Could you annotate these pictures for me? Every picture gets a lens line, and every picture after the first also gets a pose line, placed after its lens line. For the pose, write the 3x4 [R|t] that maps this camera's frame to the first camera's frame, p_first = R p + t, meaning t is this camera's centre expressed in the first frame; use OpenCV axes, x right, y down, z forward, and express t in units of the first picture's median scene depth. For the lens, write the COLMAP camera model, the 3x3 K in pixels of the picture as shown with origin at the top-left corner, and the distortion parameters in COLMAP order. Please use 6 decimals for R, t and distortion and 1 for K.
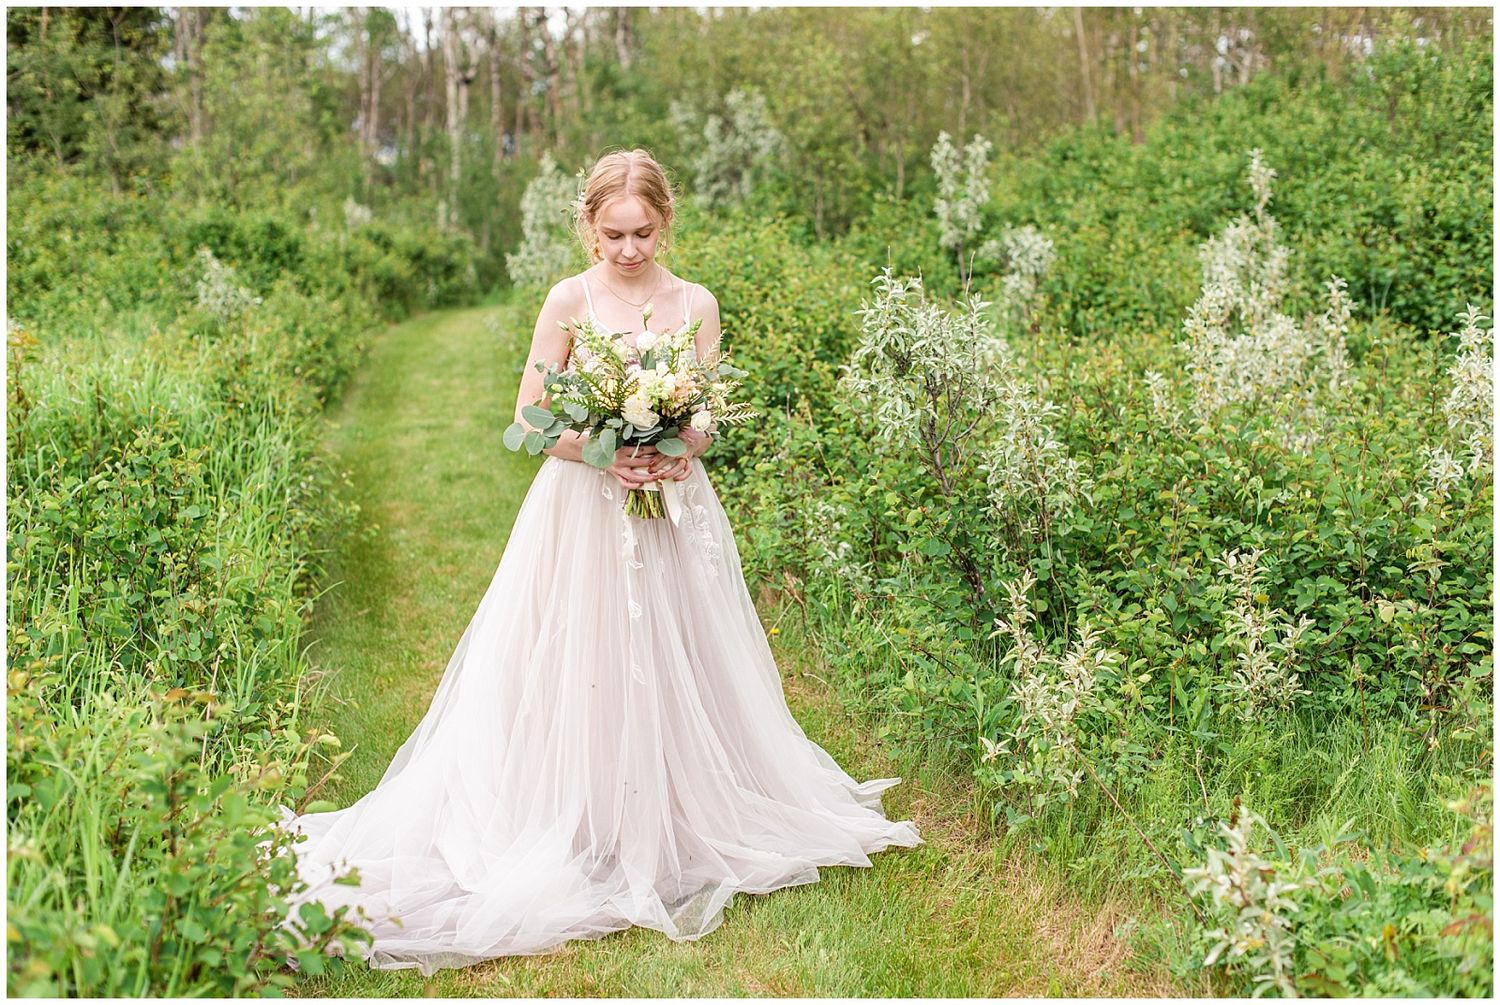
lens RADIAL K [[2143.4, 0, 744.5], [0, 2143.4, 502.5], [0, 0, 1]] dist [-0.131900, 0.119460]
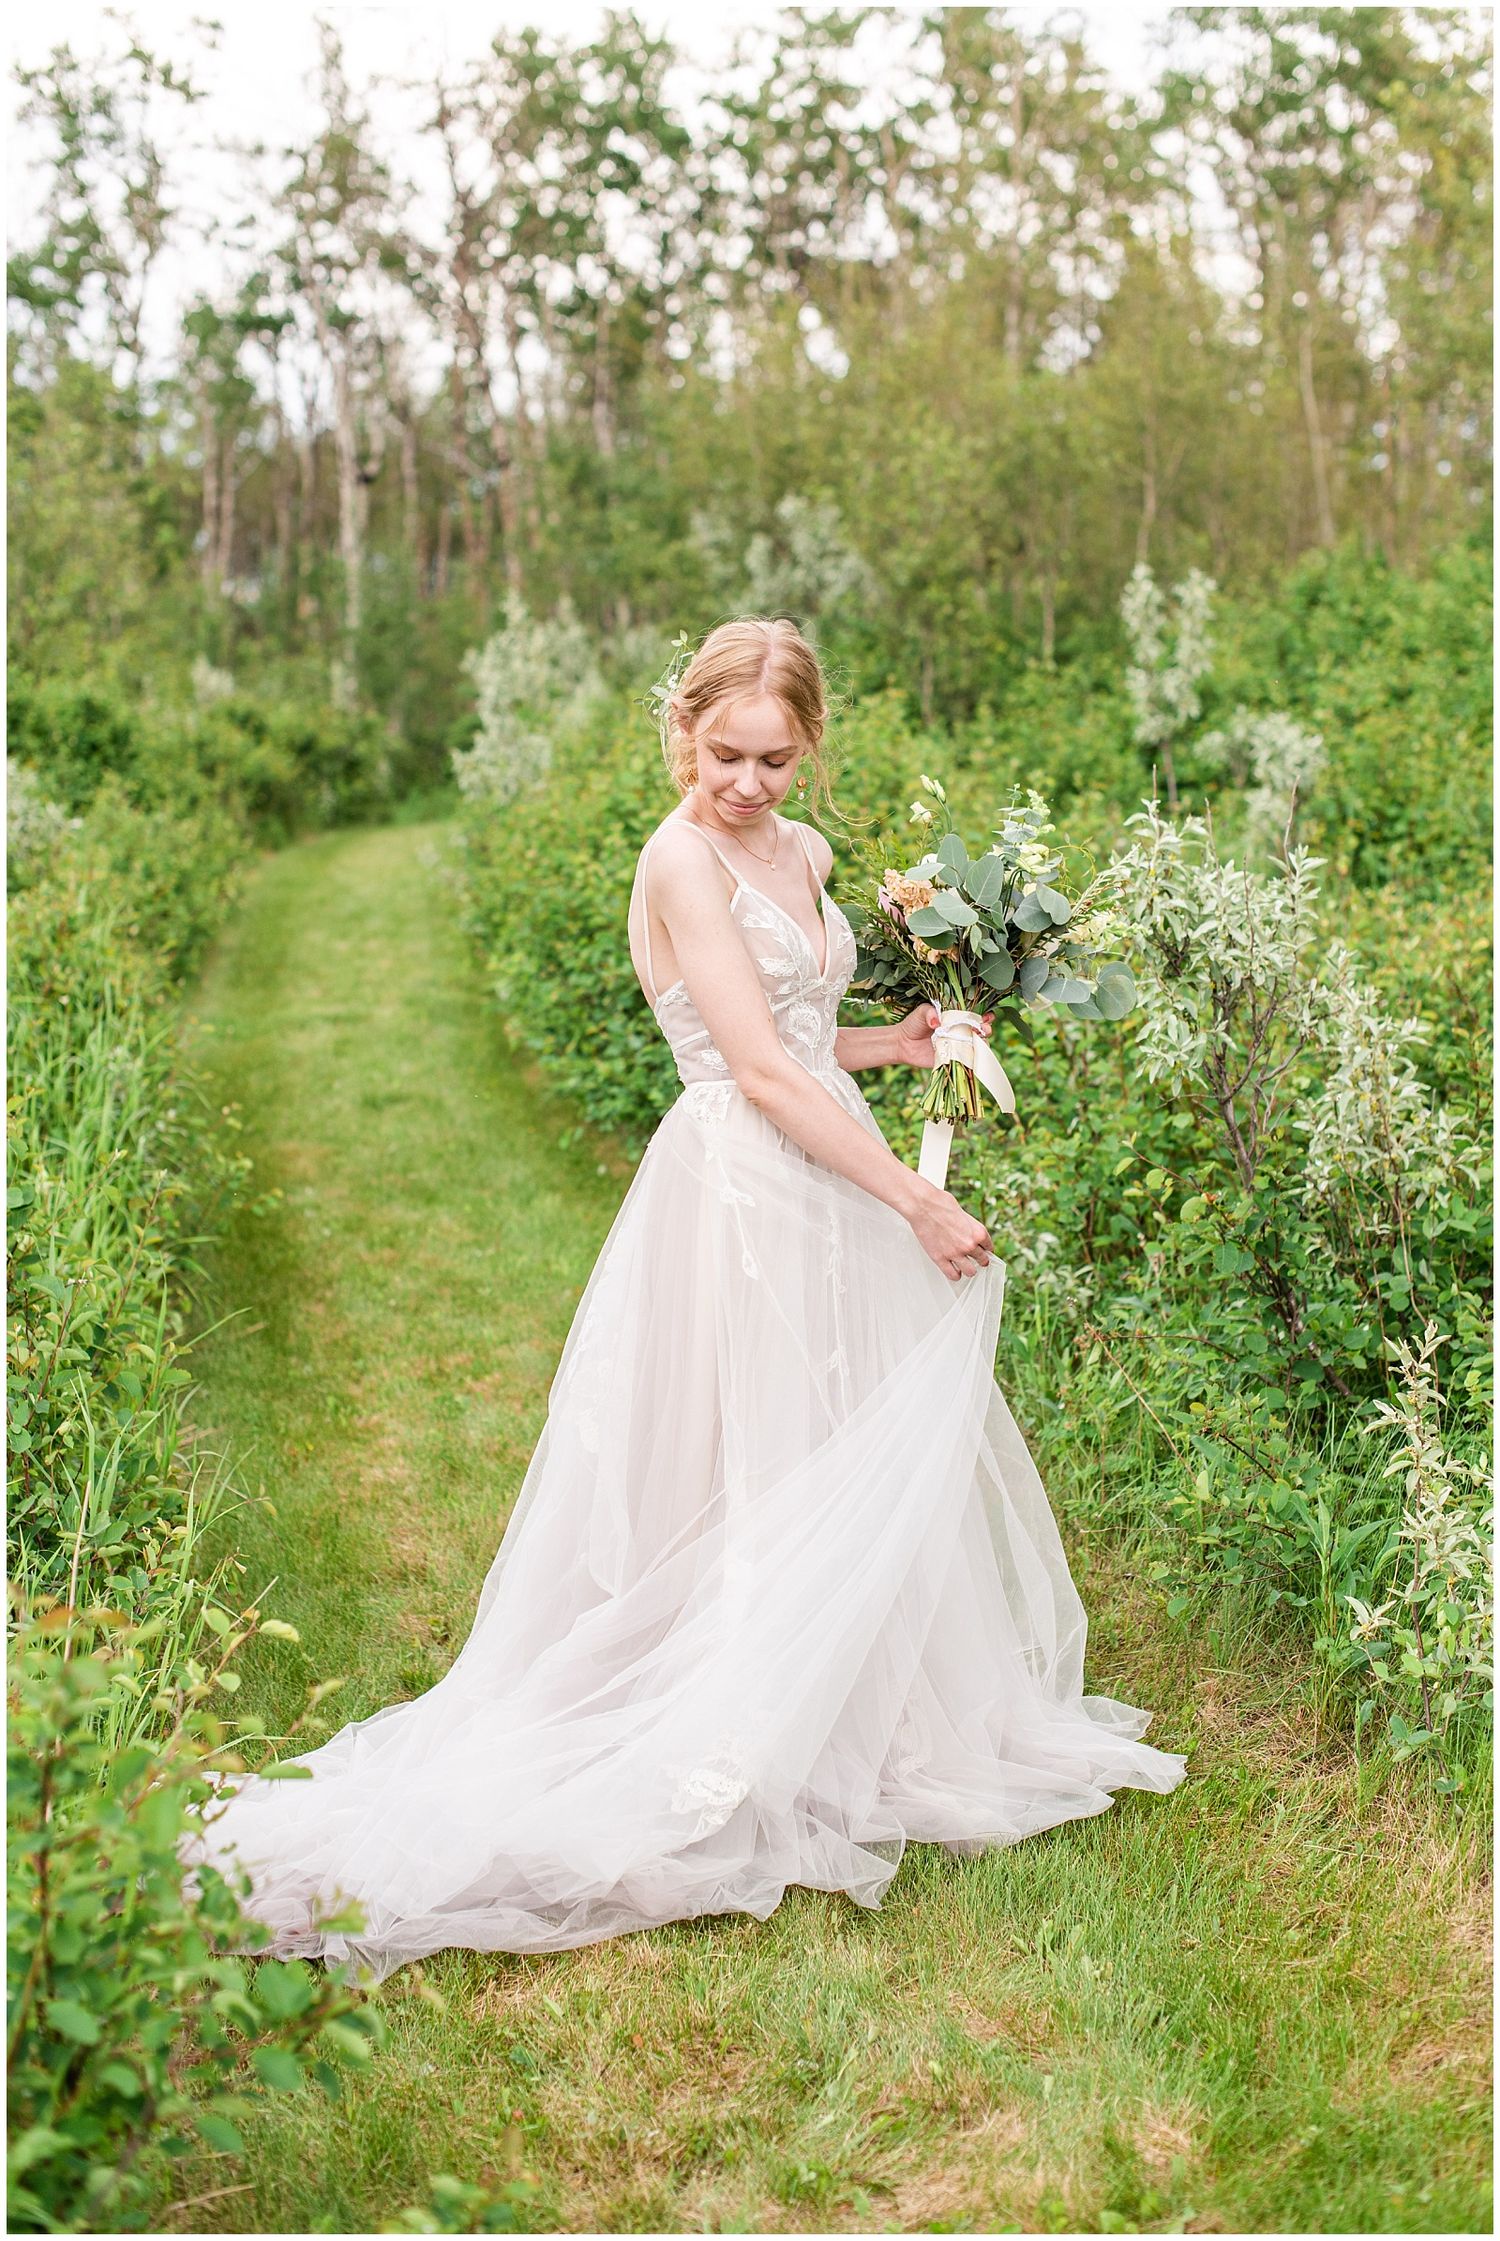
lens RADIAL K [[3202.2, 0, 752.4], [0, 3202.2, 1125.6], [0, 0, 1]] dist [-0.131900, 0.119460]
pose [[0.999976, 0.003078, -0.006278, -0.017981], [-0.003045, 0.999982, 0.005175, -0.009397], [0.006294, -0.005156, 0.999967, 0.039668]]
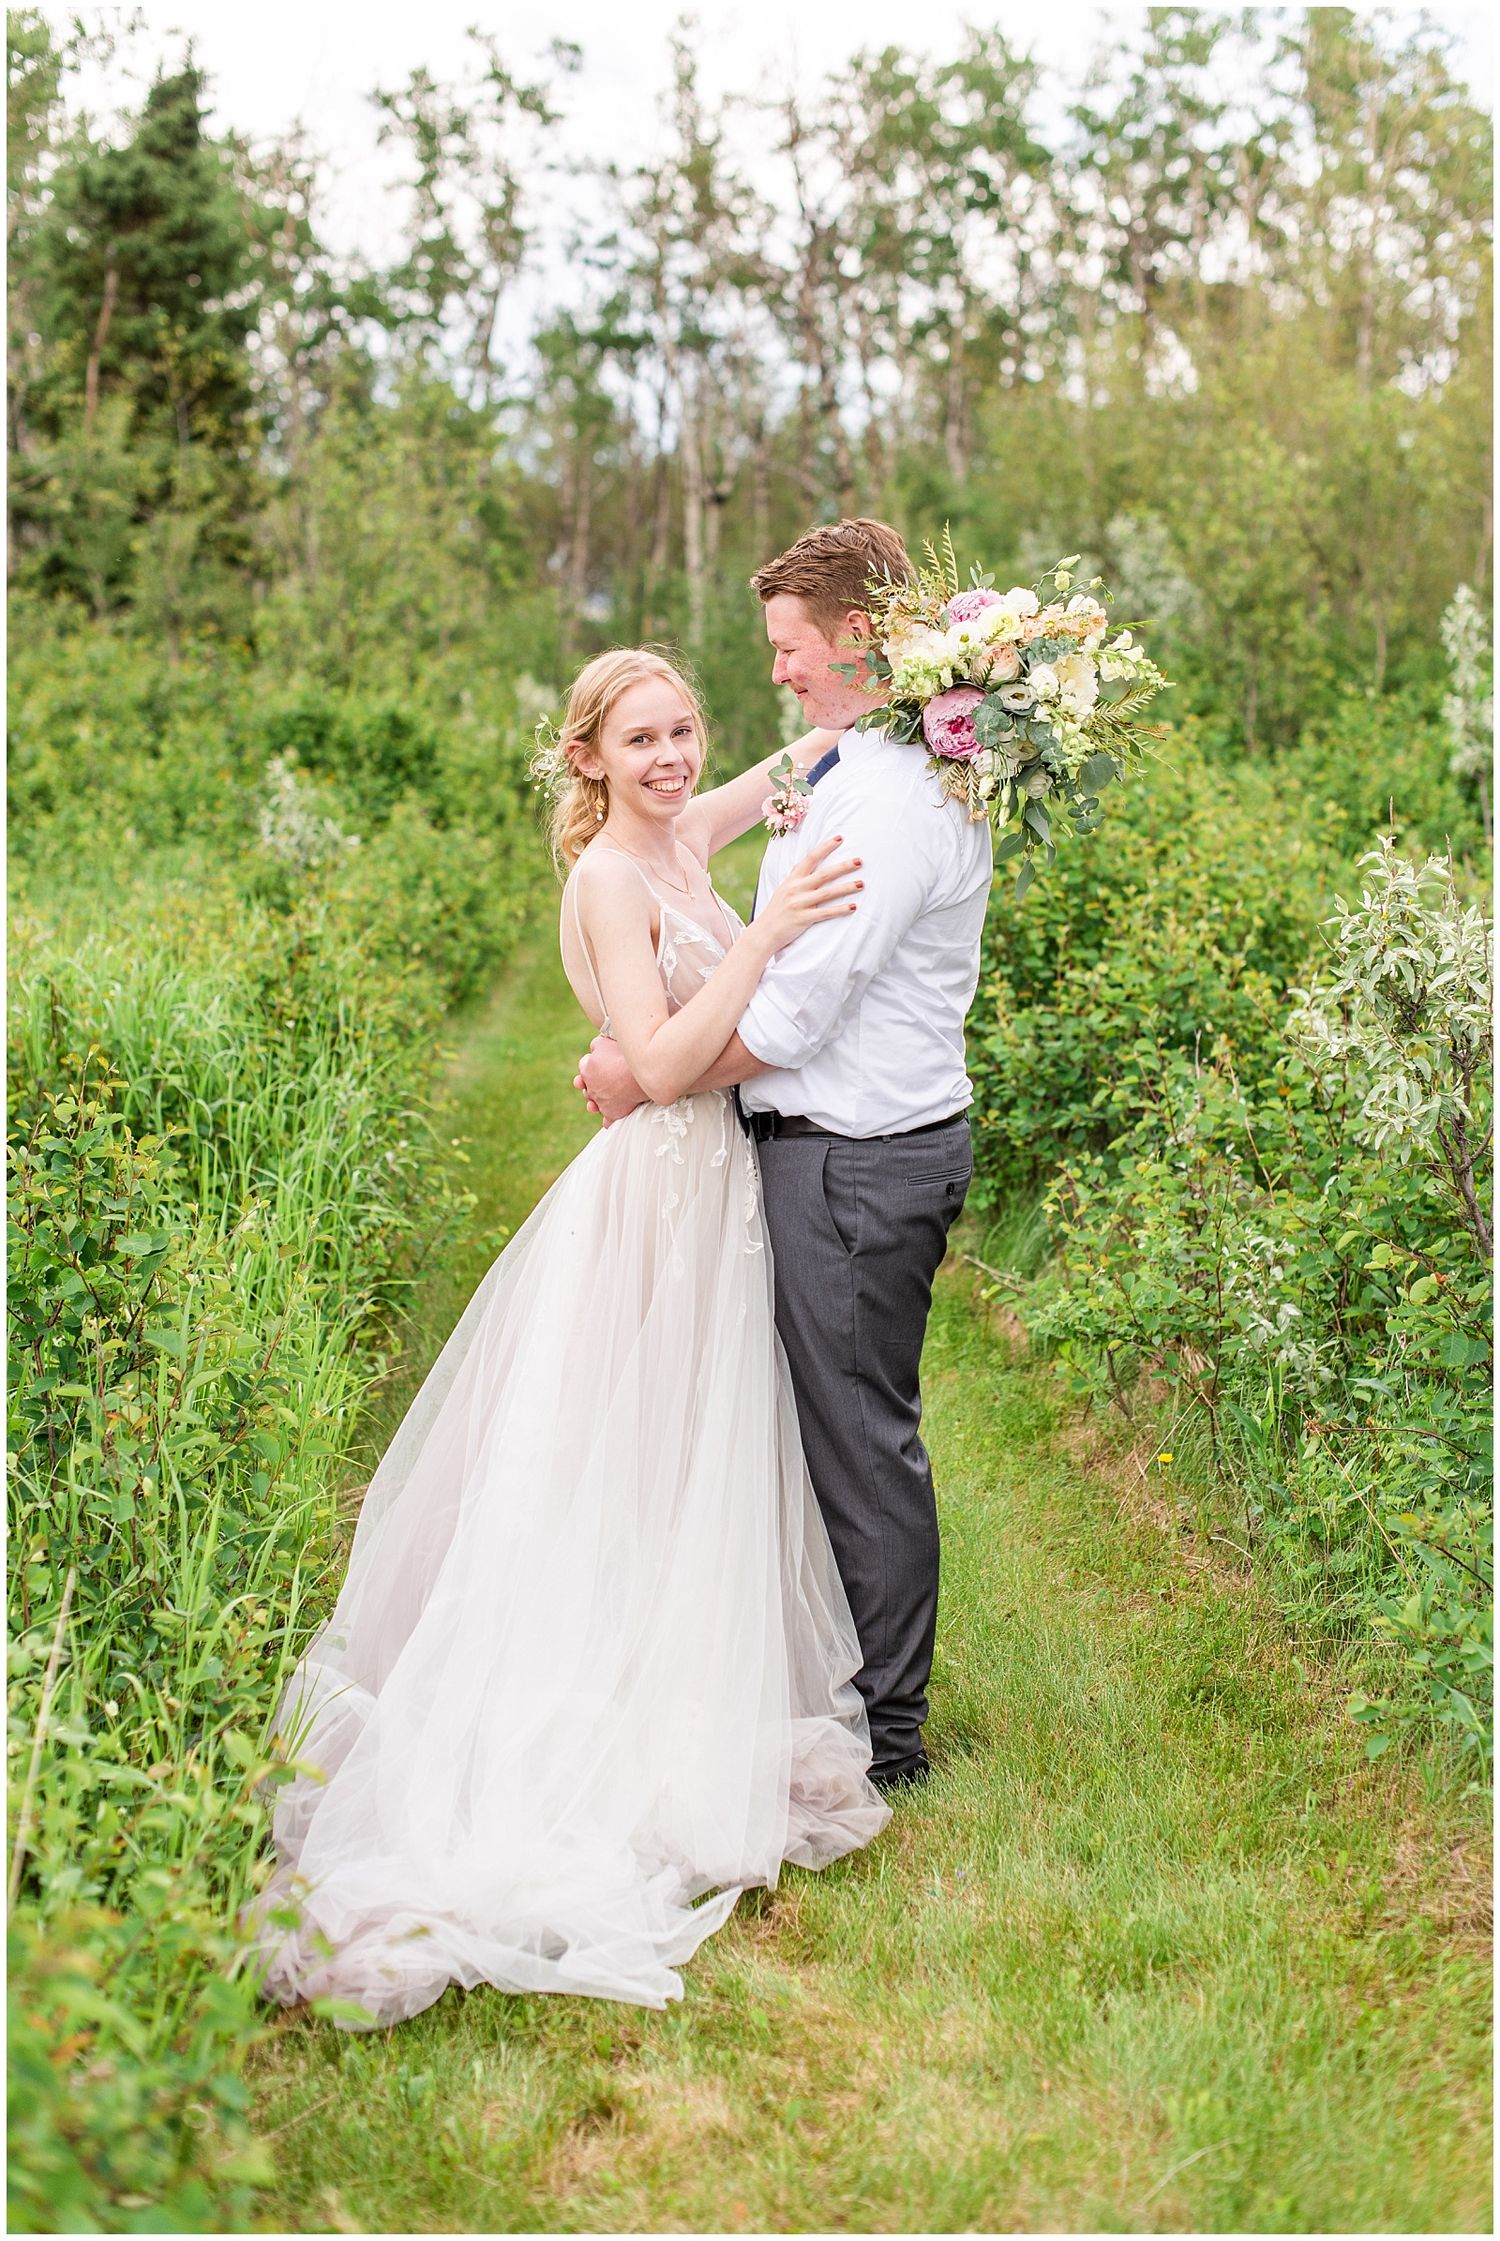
lens RADIAL K [[3196.7, 0, 749.6], [0, 3196.7, 1126.3], [0, 0, 1]] dist [-0.129542, 0.084368]
pose [[0.992846, 0.027250, -0.116249, 0.000510], [-0.027400, 0.999624, 0.000307, -0.013676], [0.116214, 0.002880, 0.993220, 0.074496]]
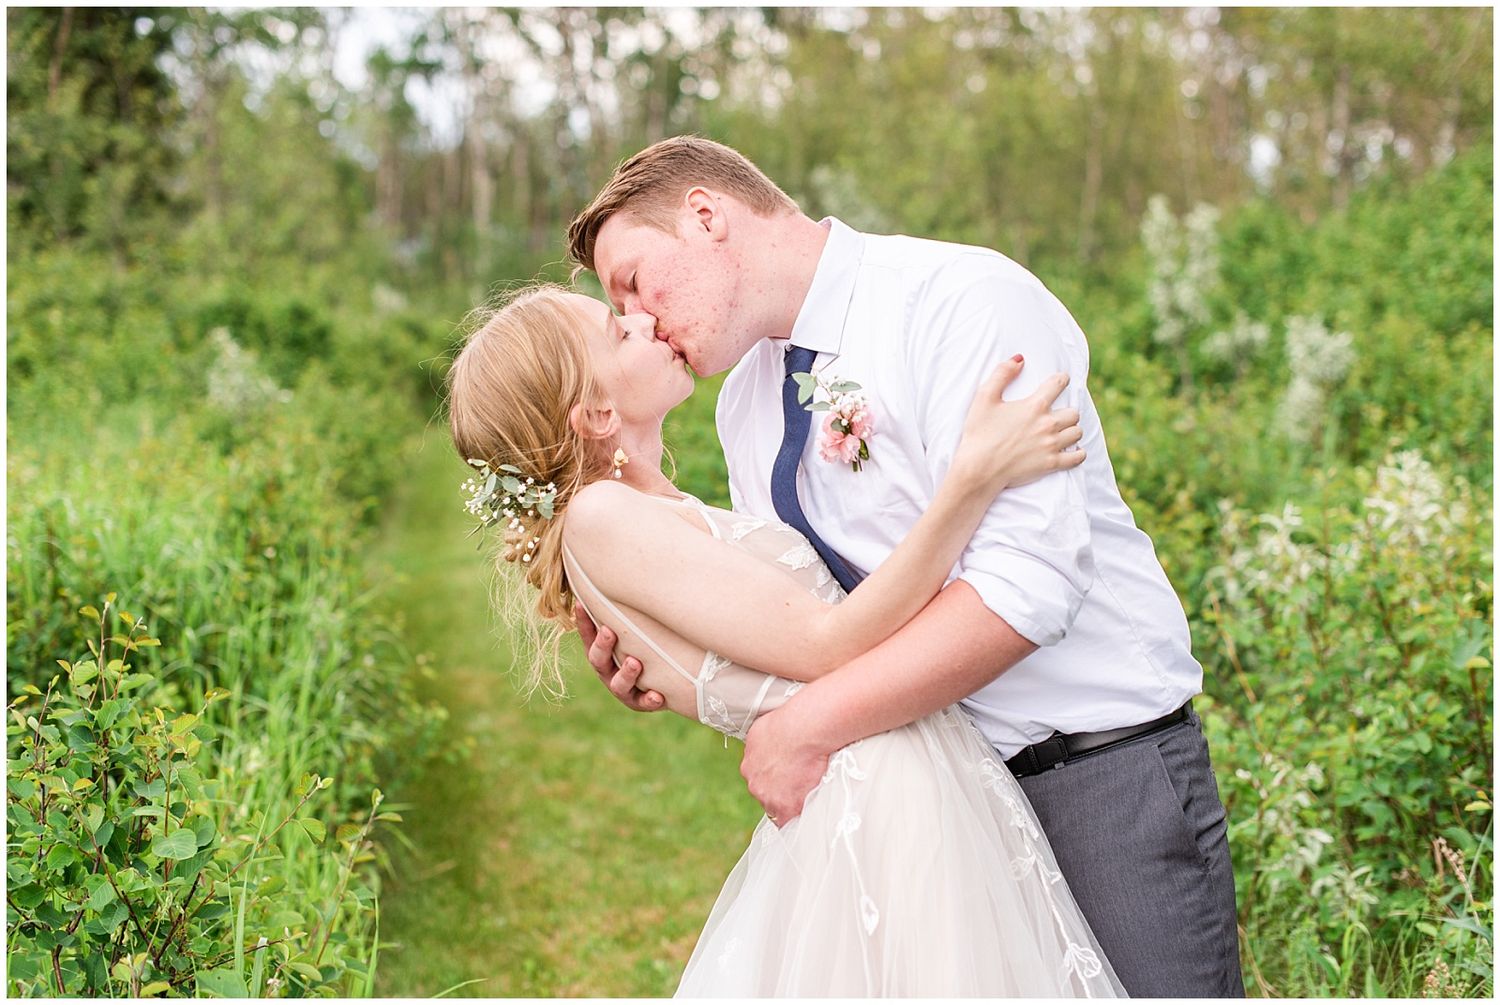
lens RADIAL K [[2139.7, 0, 746.0], [0, 2139.7, 499.0], [0, 0, 1]] dist [-0.129542, 0.084368]
pose [[0.999854, 0.016930, -0.002169, -0.058980], [-0.017017, 0.998612, -0.049838, -0.021584], [0.001322, 0.049868, 0.998755, 0.229543]]
